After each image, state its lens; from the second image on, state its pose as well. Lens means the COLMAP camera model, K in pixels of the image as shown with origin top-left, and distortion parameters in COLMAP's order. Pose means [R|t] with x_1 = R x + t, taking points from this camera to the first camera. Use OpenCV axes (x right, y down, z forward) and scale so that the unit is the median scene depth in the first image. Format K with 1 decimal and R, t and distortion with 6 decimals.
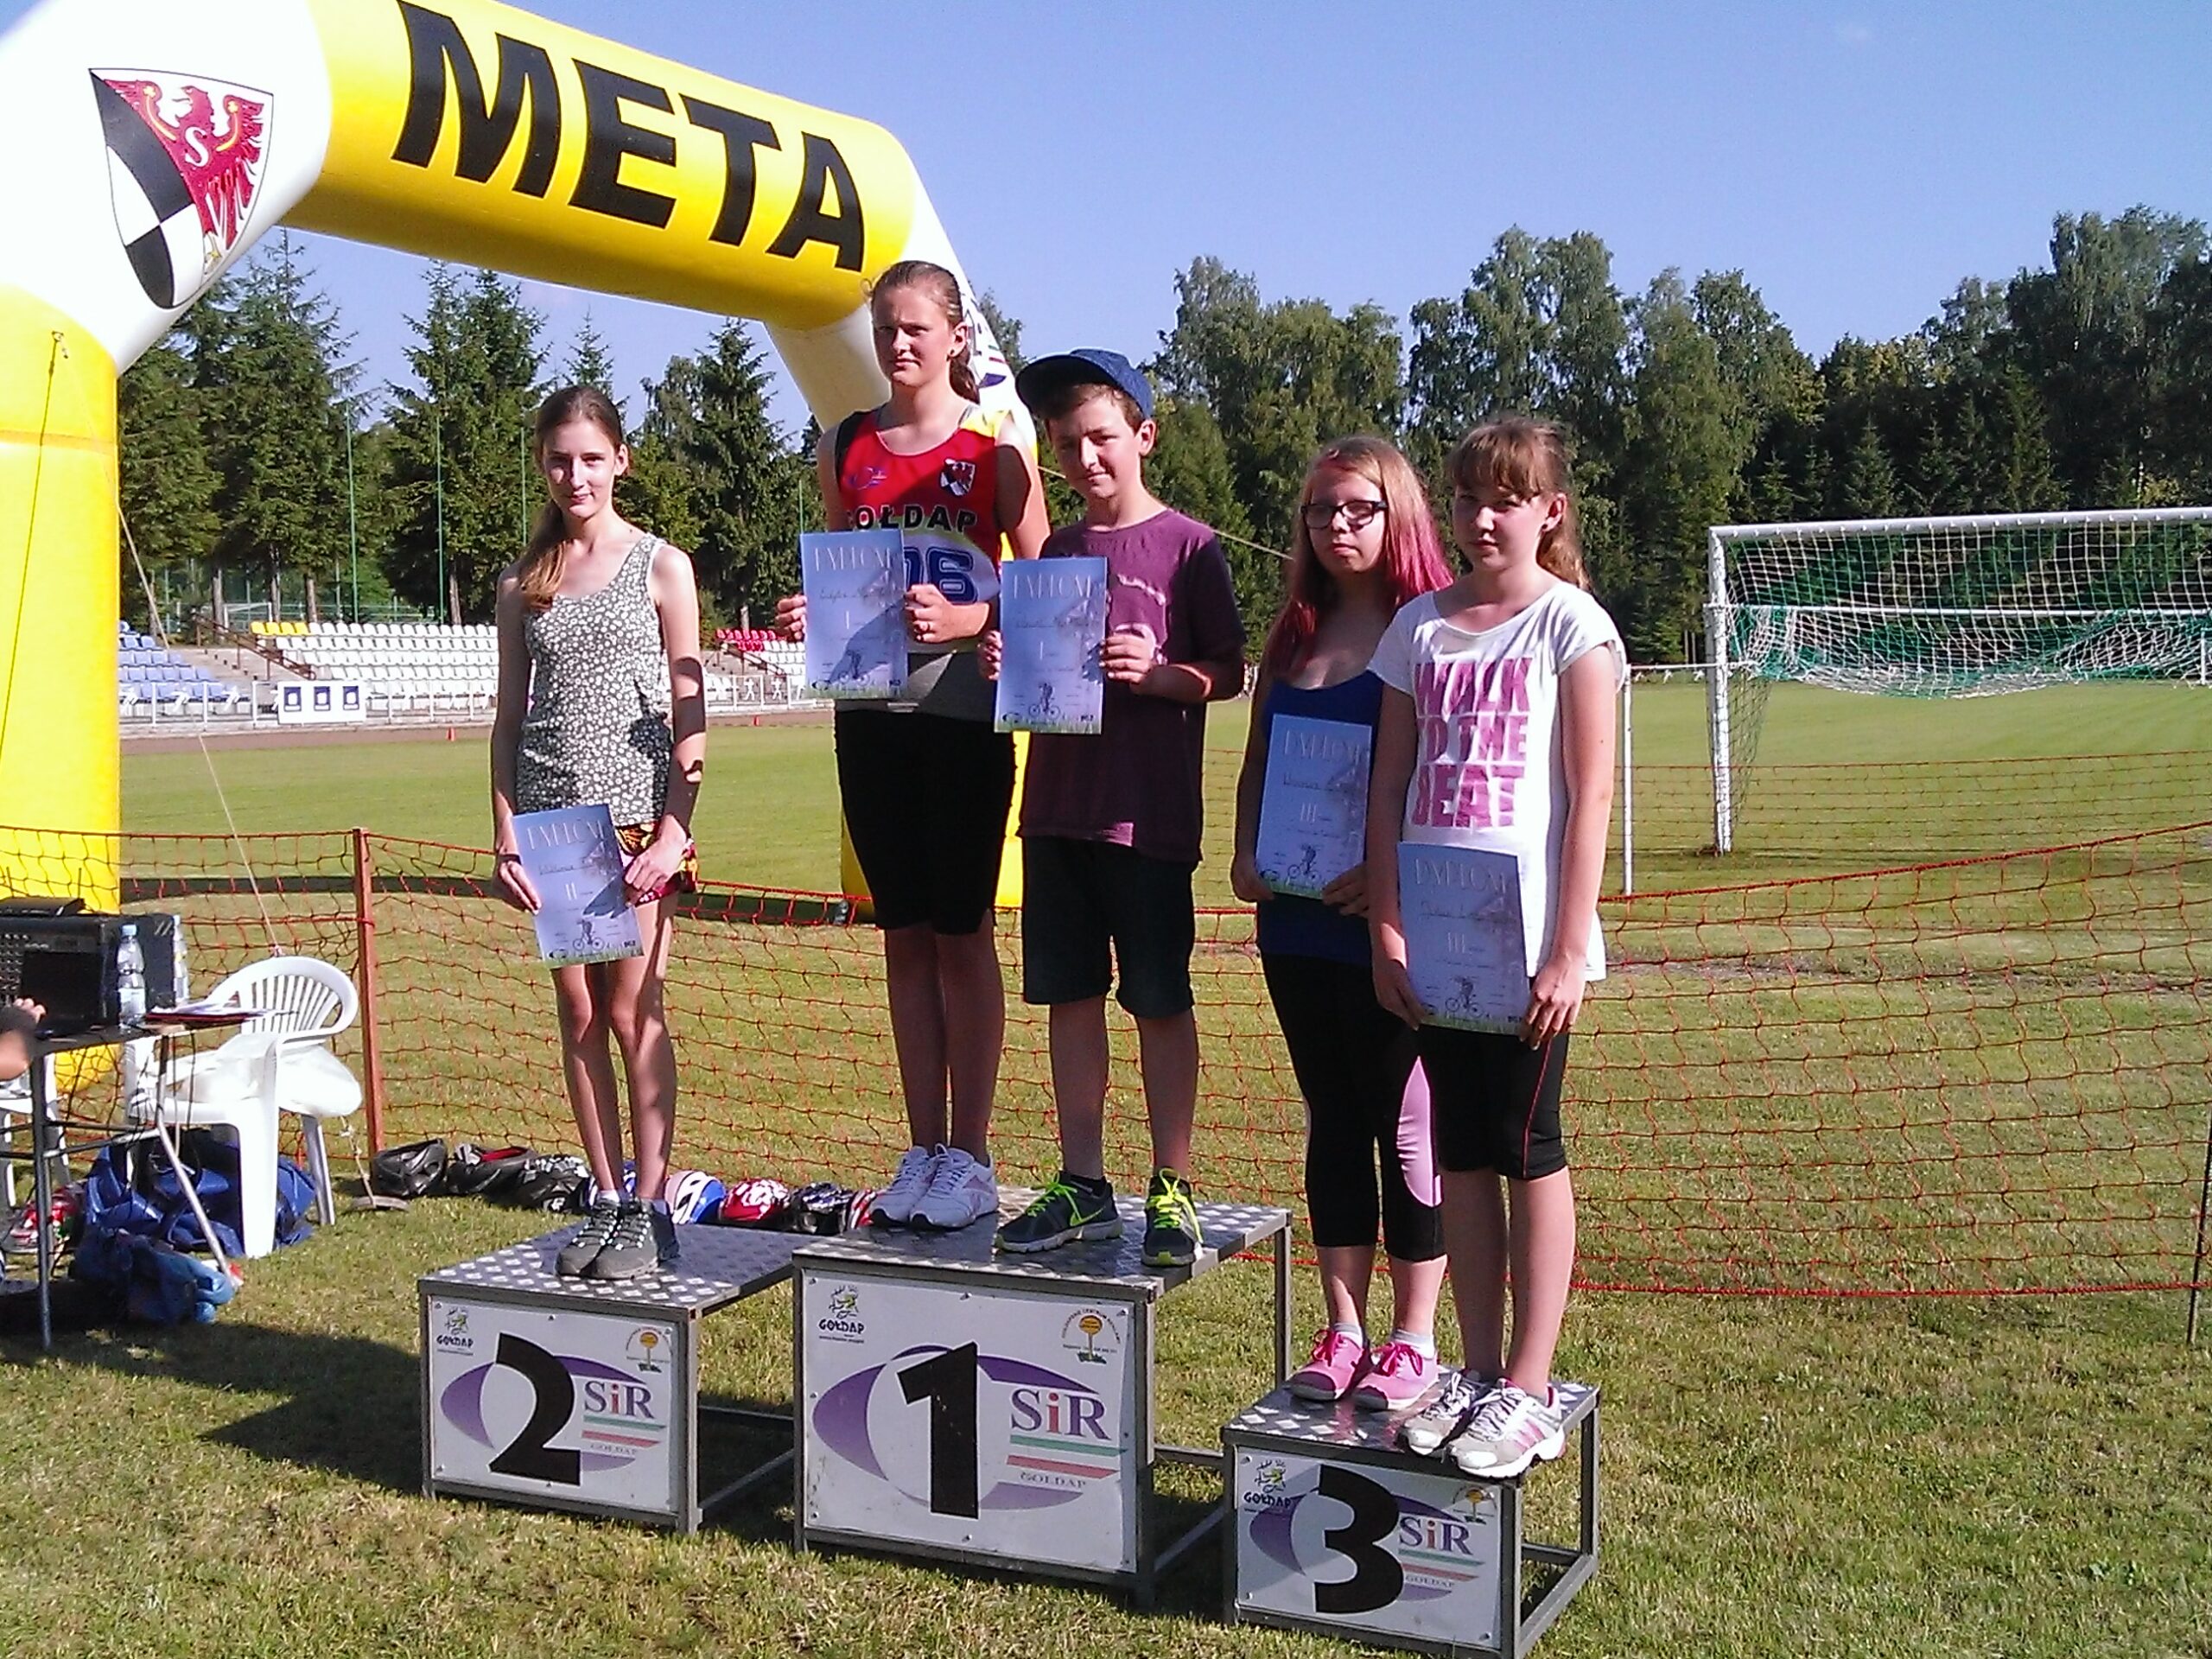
lens RADIAL K [[2504.1, 0, 1107.6], [0, 2504.1, 824.8], [0, 0, 1]] dist [0.137159, -0.475659]
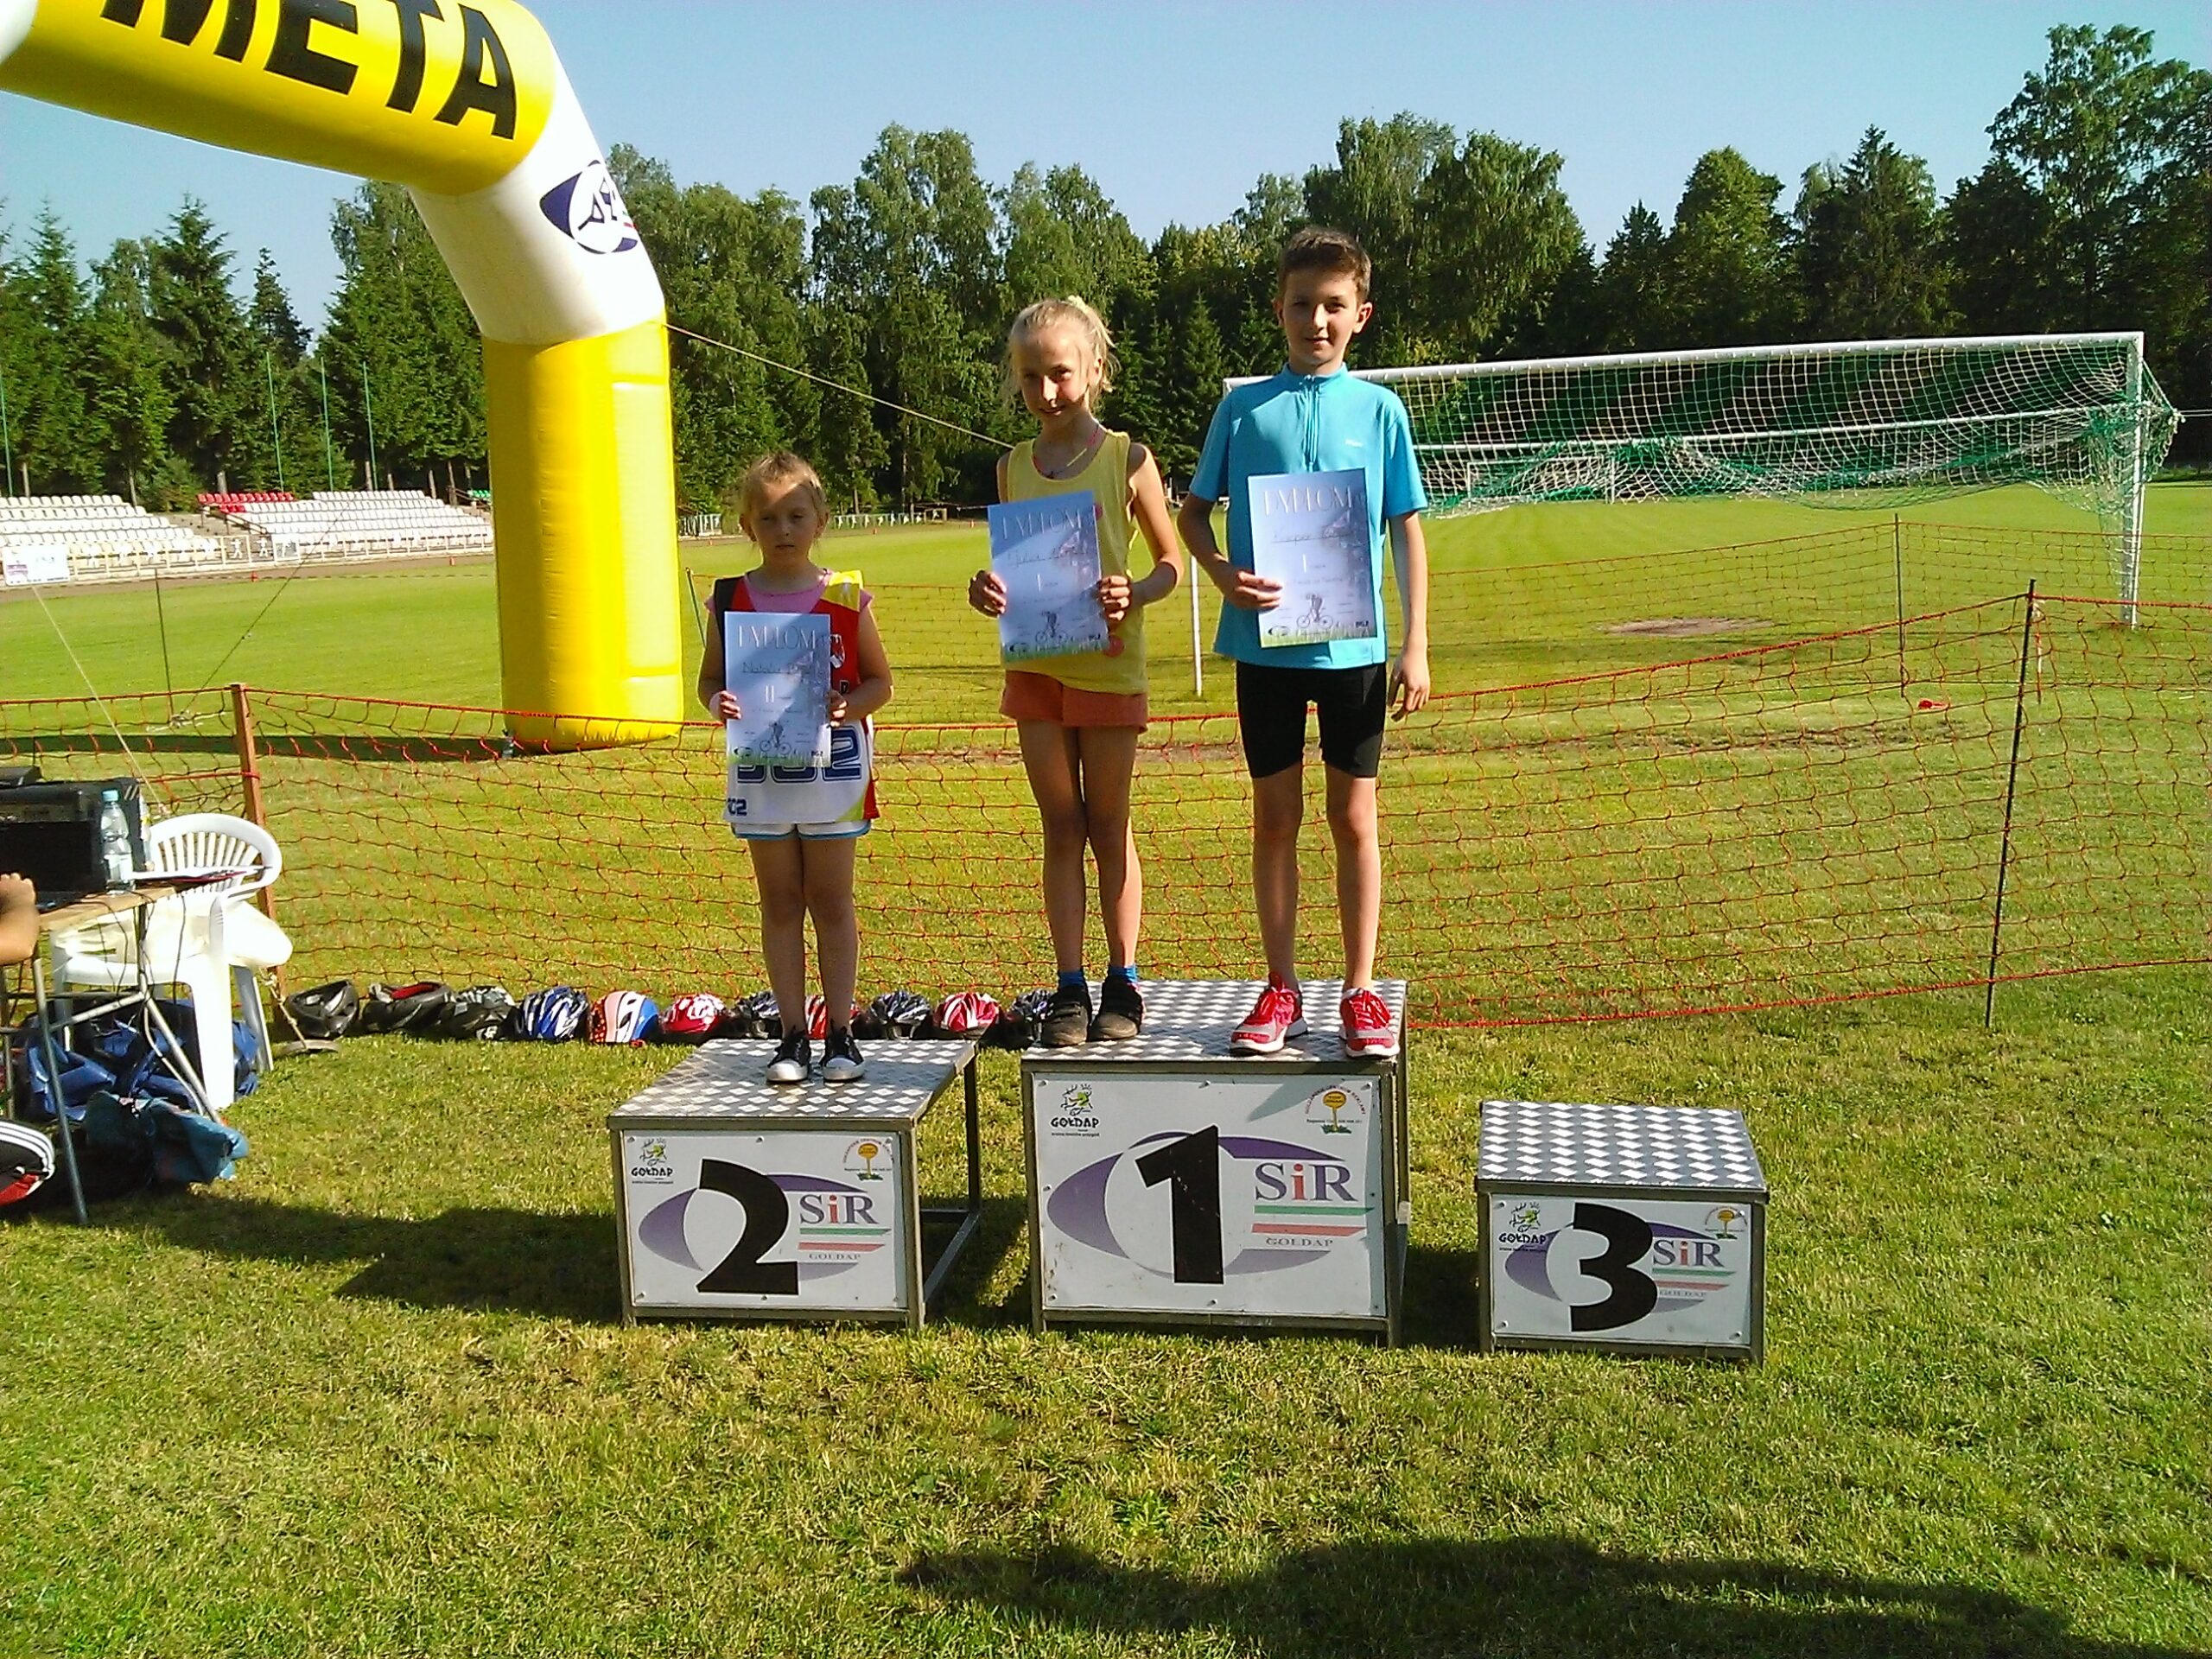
lens RADIAL K [[2132.5, 0, 1103.1], [0, 2132.5, 838.2], [0, 0, 1]] dist [0.104346, -0.322203]
pose [[0.967586, -0.066009, 0.243762, -0.180865], [0.044286, 0.994629, 0.093551, -0.002288], [-0.248628, -0.079724, 0.965313, 0.080886]]
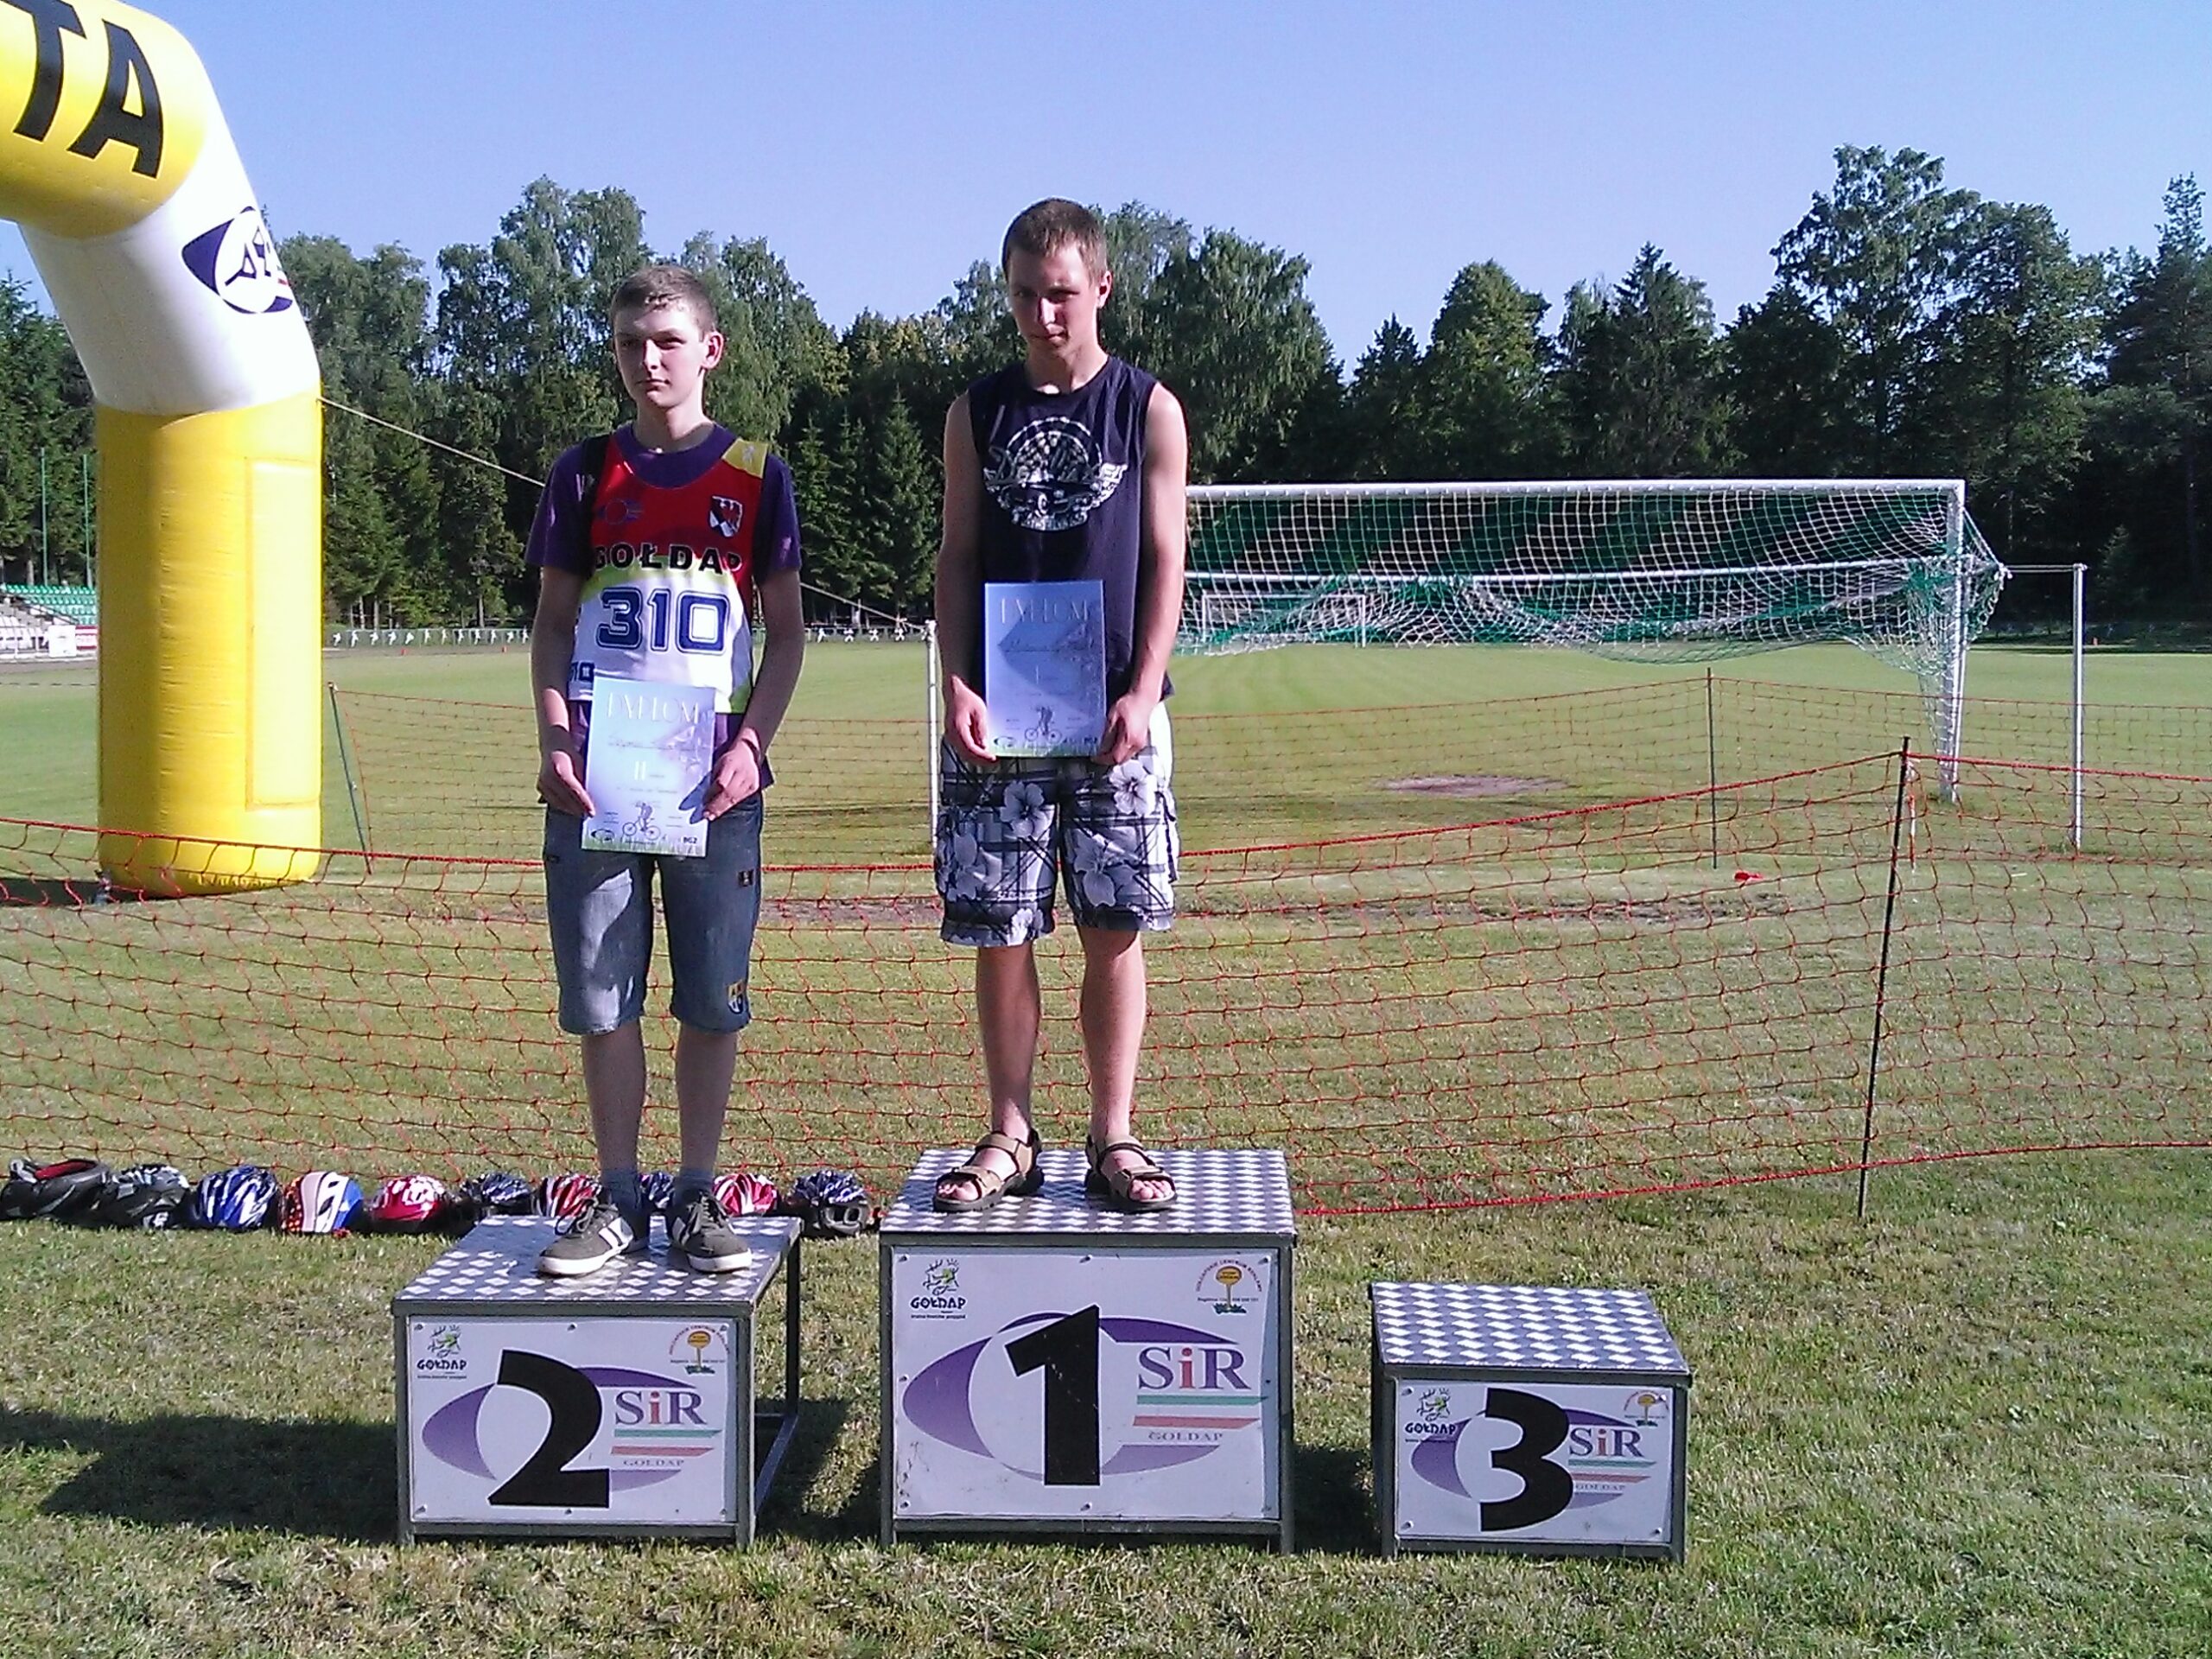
lens RADIAL K [[2504.1, 0, 1107.6], [0, 2504.1, 824.8], [0, 0, 1]] dist [0.137159, -0.475659]
pose [[0.926698, -0.022724, 0.375119, -0.235508], [0.016783, 0.999677, 0.019099, 0.001082], [-0.375431, -0.011404, 0.926780, 0.058167]]
